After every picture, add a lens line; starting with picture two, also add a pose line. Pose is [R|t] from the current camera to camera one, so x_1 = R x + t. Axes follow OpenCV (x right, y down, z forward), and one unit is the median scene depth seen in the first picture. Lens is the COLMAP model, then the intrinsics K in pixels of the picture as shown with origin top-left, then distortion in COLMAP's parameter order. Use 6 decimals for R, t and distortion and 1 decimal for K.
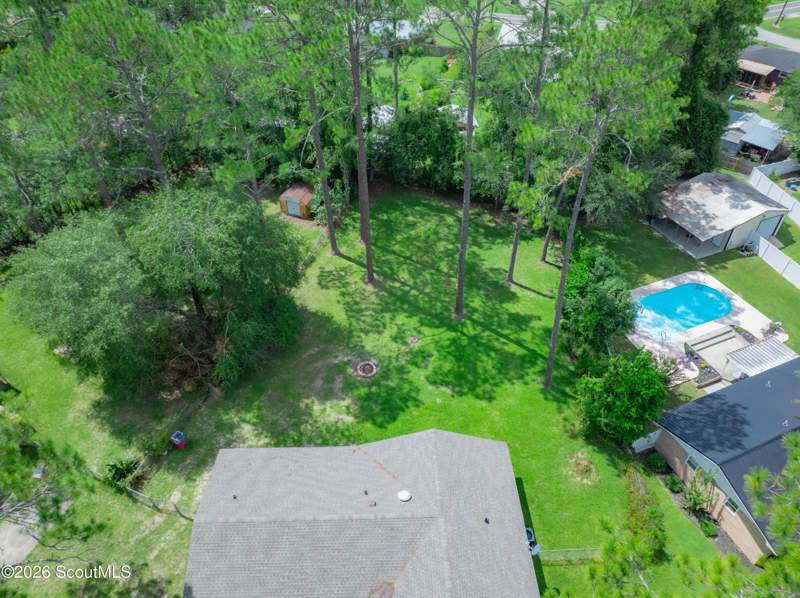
lens RADIAL K [[560.3, 0, 400.0], [0, 560.3, 299.0], [0, 0, 1]] dist [-0.006502, -0.001643]
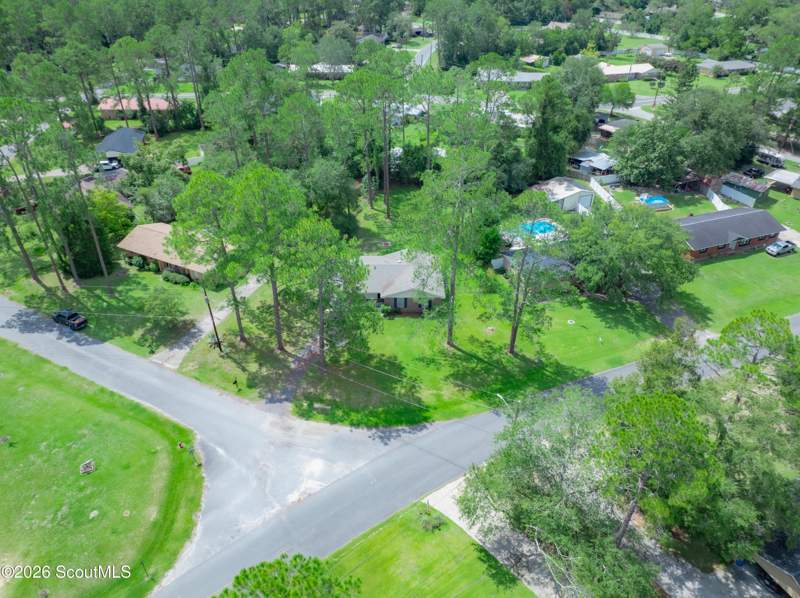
lens RADIAL K [[560.3, 0, 400.0], [0, 560.3, 299.0], [0, 0, 1]] dist [-0.006502, -0.001643]
pose [[0.999415, 0.015402, -0.030522, 0.056067], [-0.019271, 0.991221, -0.130801, 0.505191], [0.028240, 0.131313, 0.990939, -0.986186]]
